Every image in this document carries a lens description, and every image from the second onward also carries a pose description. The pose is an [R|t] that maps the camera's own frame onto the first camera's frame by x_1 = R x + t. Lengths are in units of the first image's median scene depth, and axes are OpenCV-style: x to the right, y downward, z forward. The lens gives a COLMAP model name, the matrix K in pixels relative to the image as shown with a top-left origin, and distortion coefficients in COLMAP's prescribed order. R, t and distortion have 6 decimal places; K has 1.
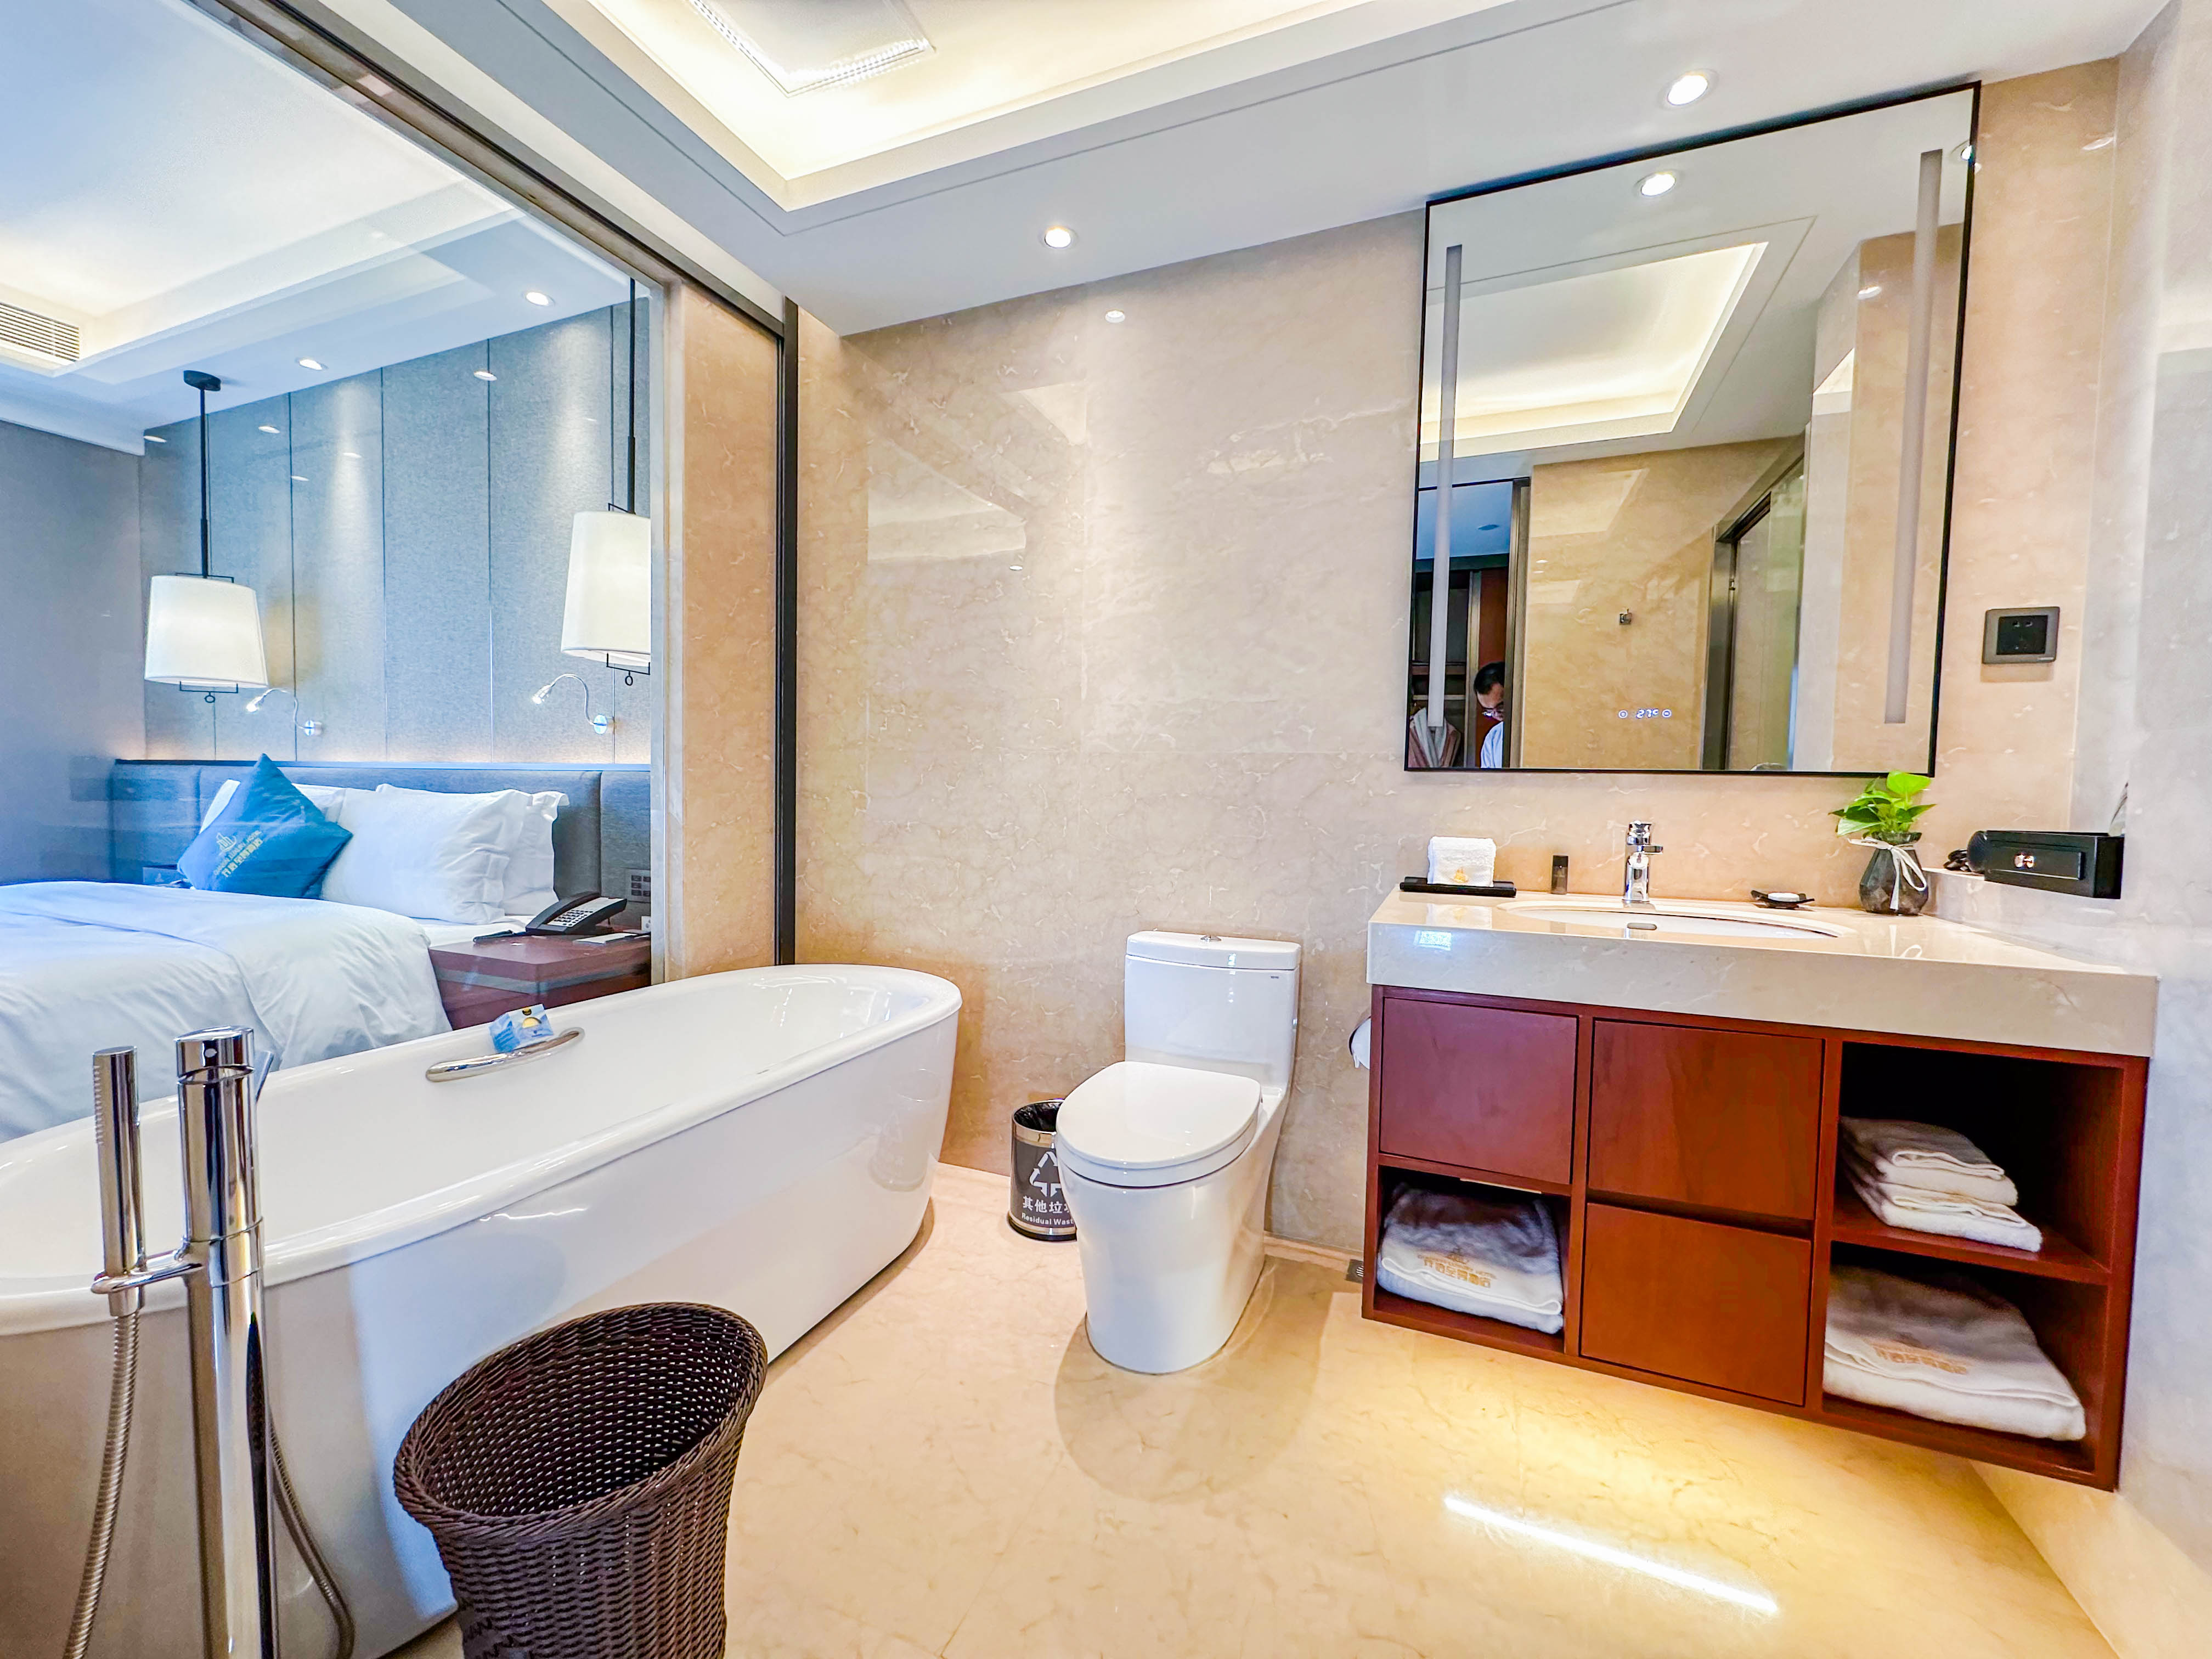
lens RADIAL K [[880.7, 0, 1100.8], [0, 880.7, 828.9], [0, 0, 1]] dist [-0.004912, 0.000637]
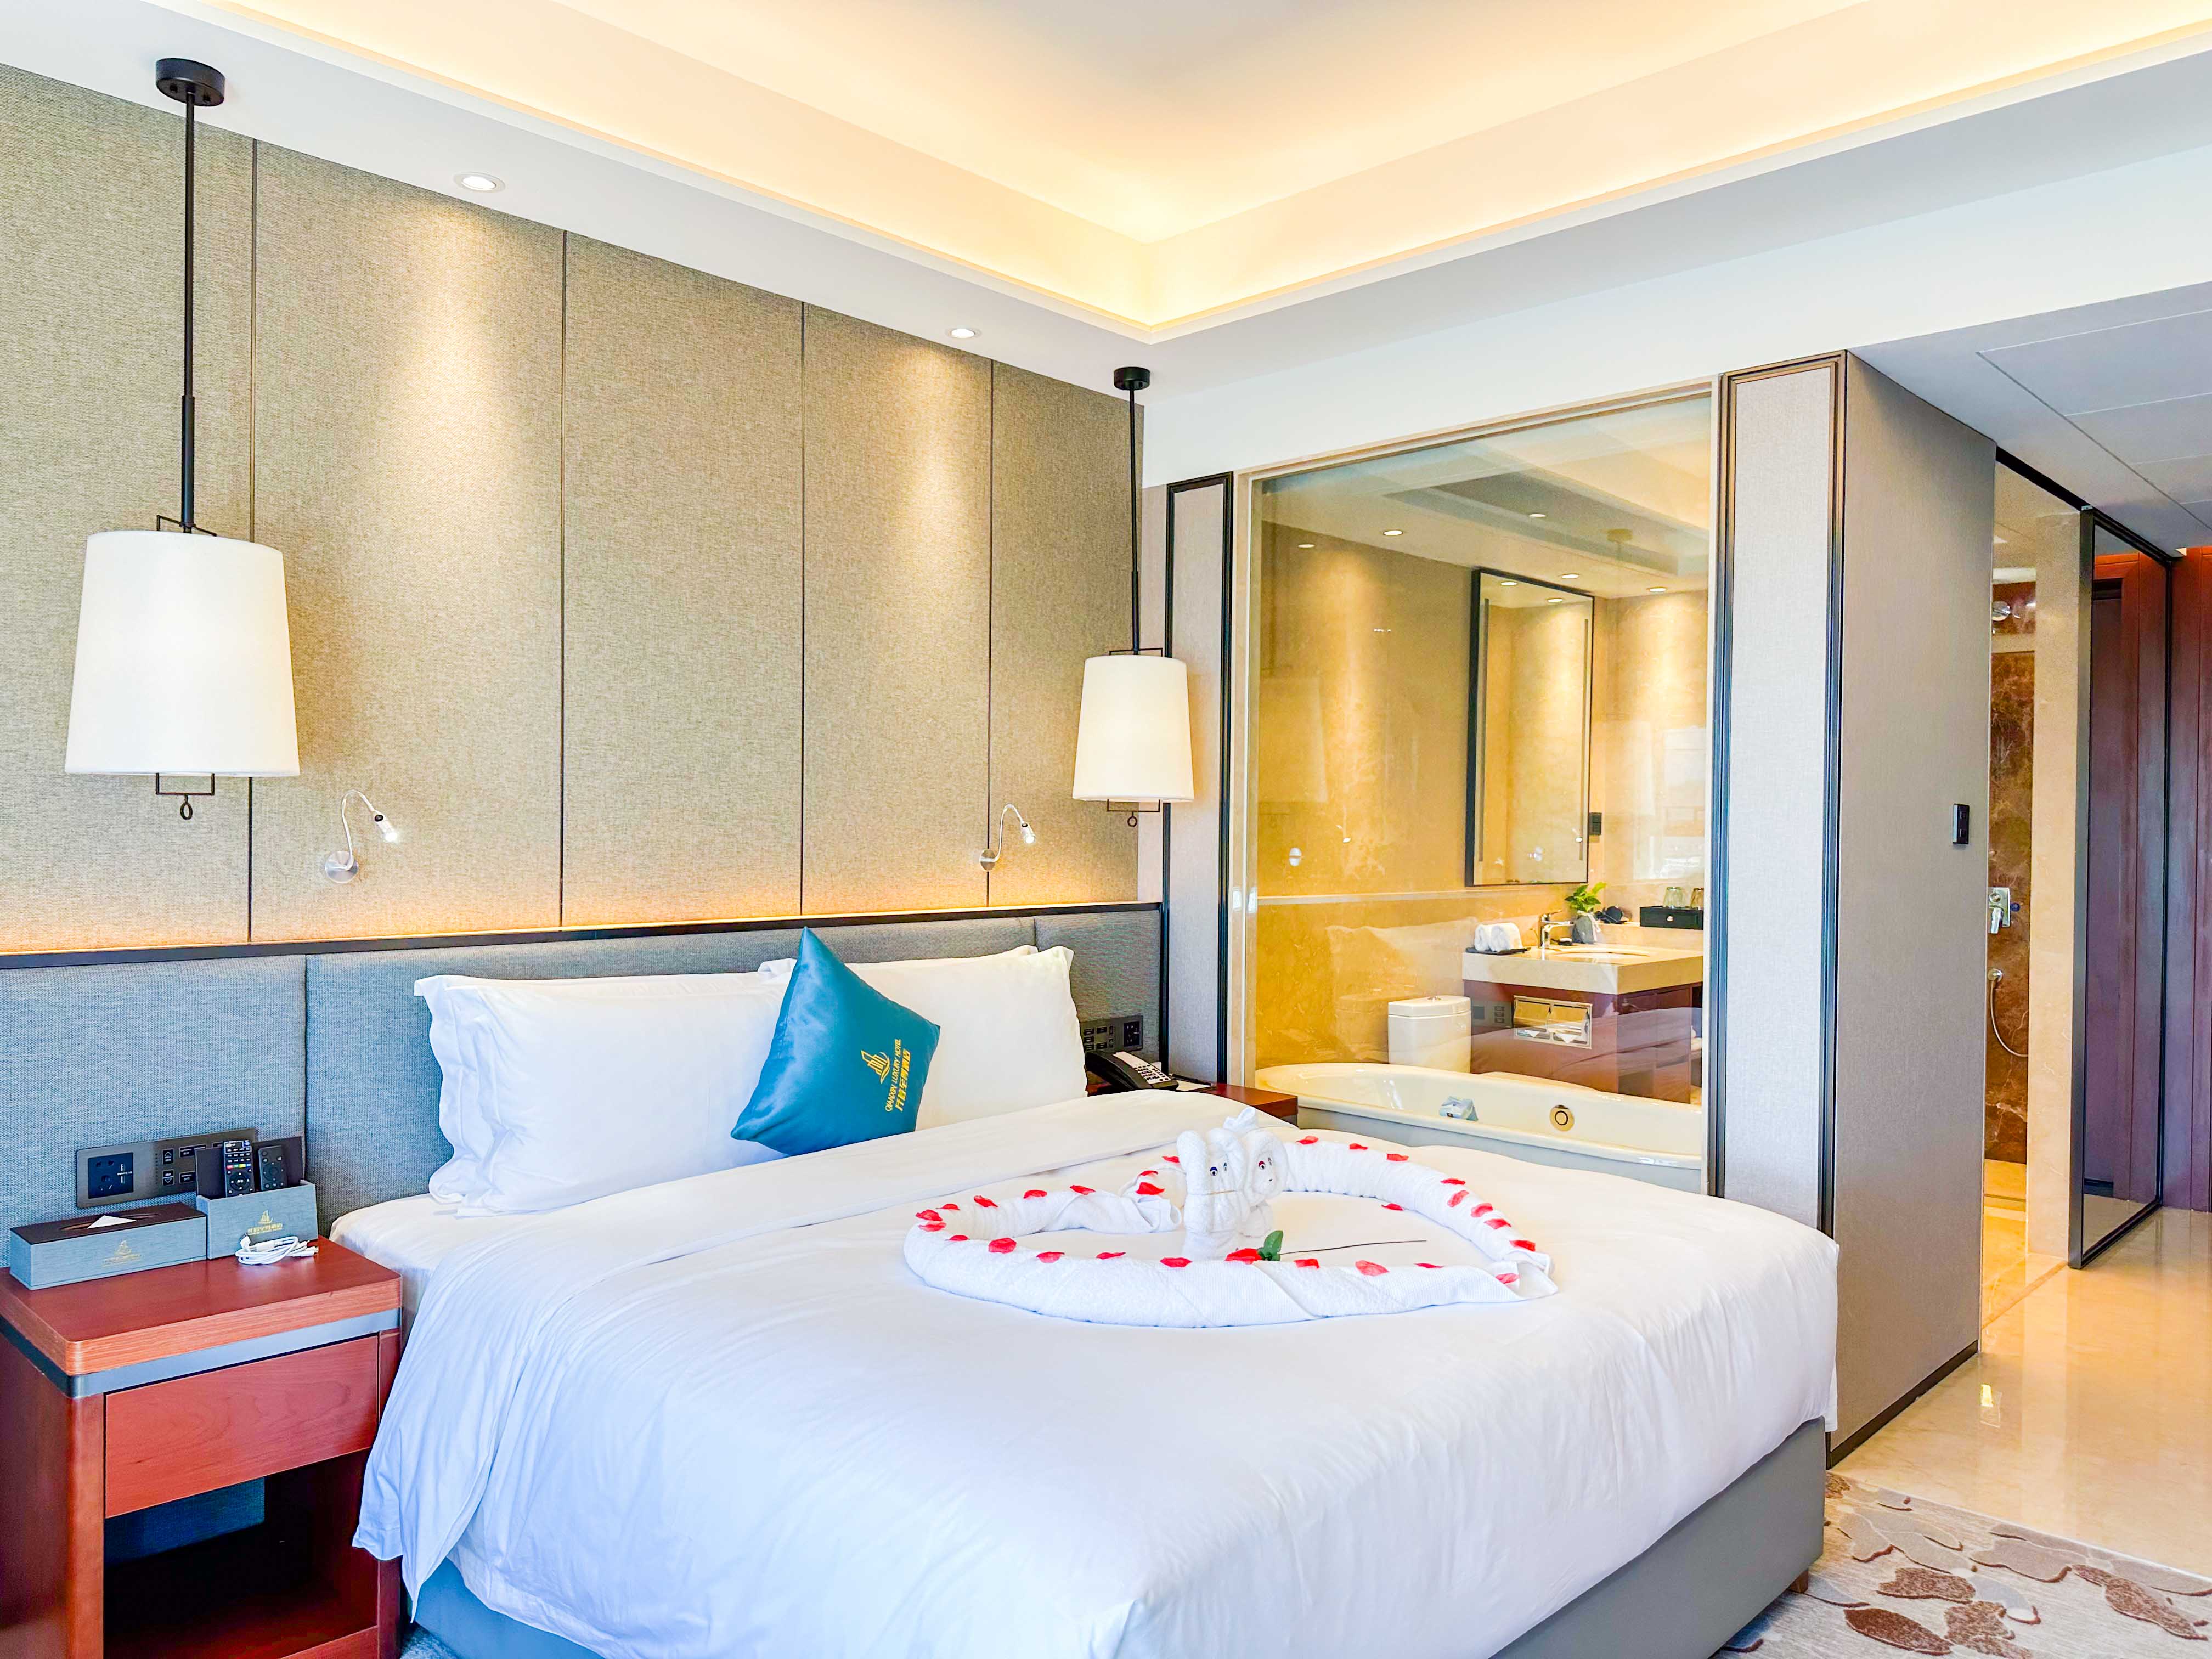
lens RADIAL K [[1536.4, 0, 1115.8], [0, 1536.4, 832.8], [0, 0, 1]] dist [0.054900, -0.040029]
pose [[0.368692, -0.021570, 0.929301, -2.647176], [0.036192, 0.999306, 0.008836, -0.217469], [-0.928847, 0.030376, 0.369217, 0.504302]]
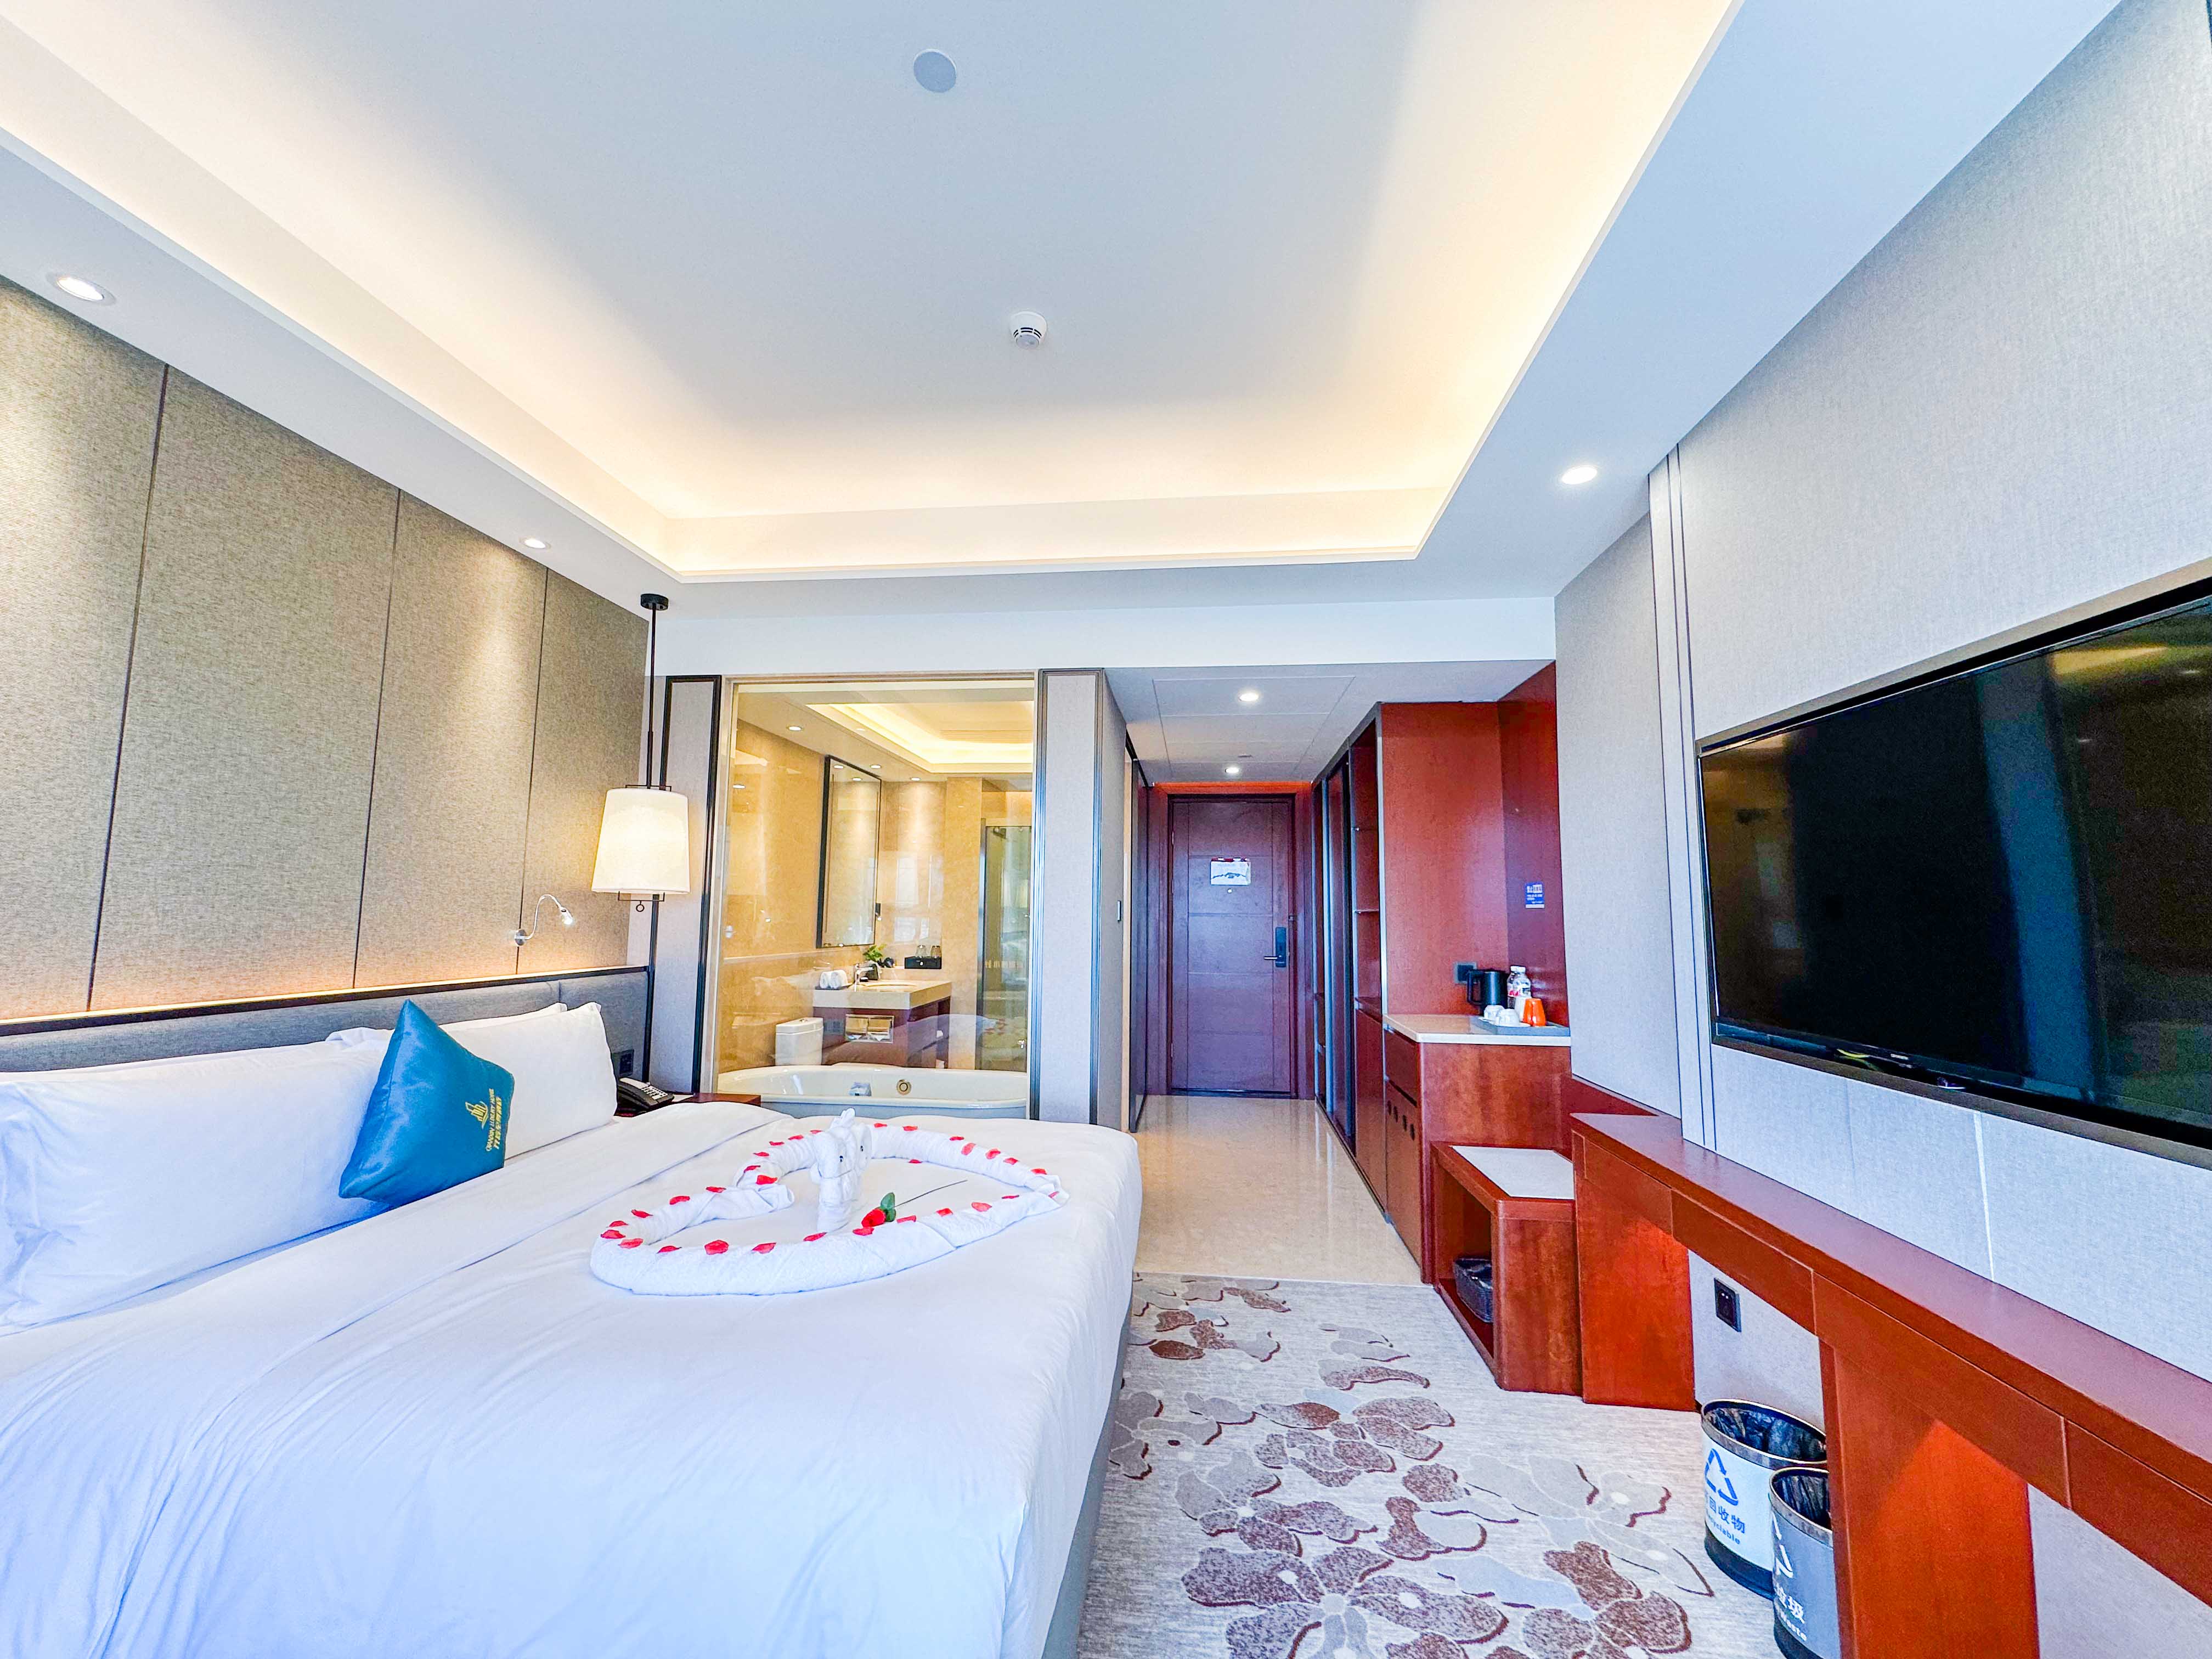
lens RADIAL K [[880.7, 0, 1085.5], [0, 880.7, 819.9], [0, 0, 1]] dist [-0.004912, 0.000637]
pose [[-0.268037, 0.080528, 0.960037, -2.535368], [0.024958, 0.996746, -0.076639, -0.231307], [-0.963085, 0.003419, -0.269174, 0.904343]]
